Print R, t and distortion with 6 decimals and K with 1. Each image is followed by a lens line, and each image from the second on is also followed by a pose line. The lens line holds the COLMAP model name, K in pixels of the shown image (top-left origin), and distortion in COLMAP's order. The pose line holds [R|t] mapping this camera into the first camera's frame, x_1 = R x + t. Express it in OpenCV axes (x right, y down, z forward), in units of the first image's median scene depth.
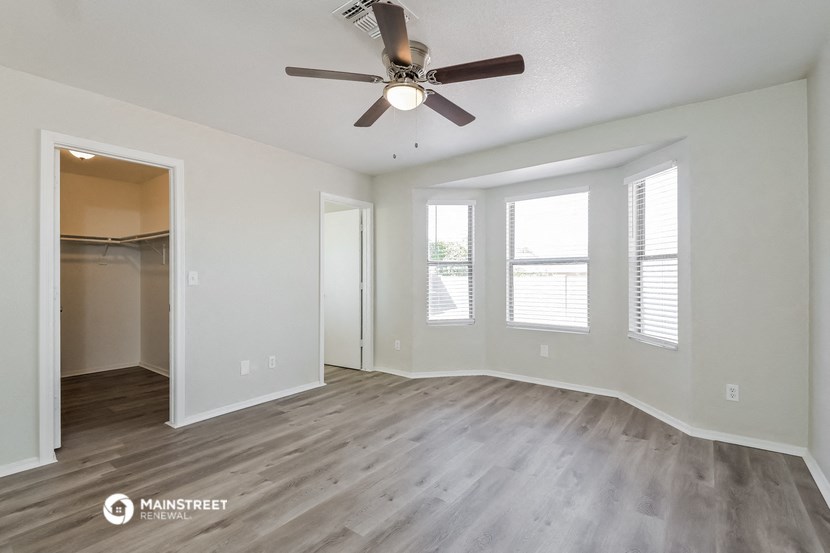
lens RADIAL K [[387.7, 0, 408.3], [0, 387.7, 274.9], [0, 0, 1]] dist [-0.003664, -0.001107]
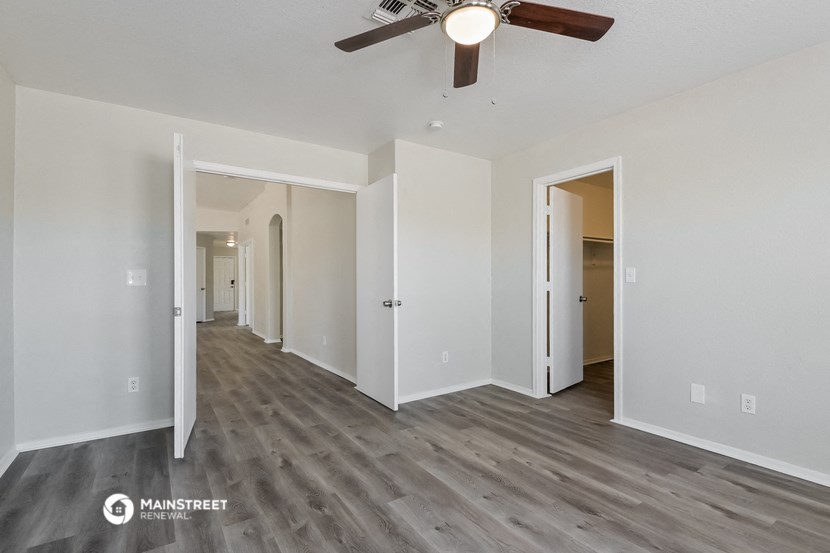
lens RADIAL K [[387.7, 0, 417.2], [0, 387.7, 279.9], [0, 0, 1]] dist [-0.003664, -0.001107]
pose [[-0.318539, 0.002065, -0.947908, 0.758983], [0.008715, 0.999962, -0.000750, 0.024306], [0.947870, -0.008500, -0.318545, 1.191854]]
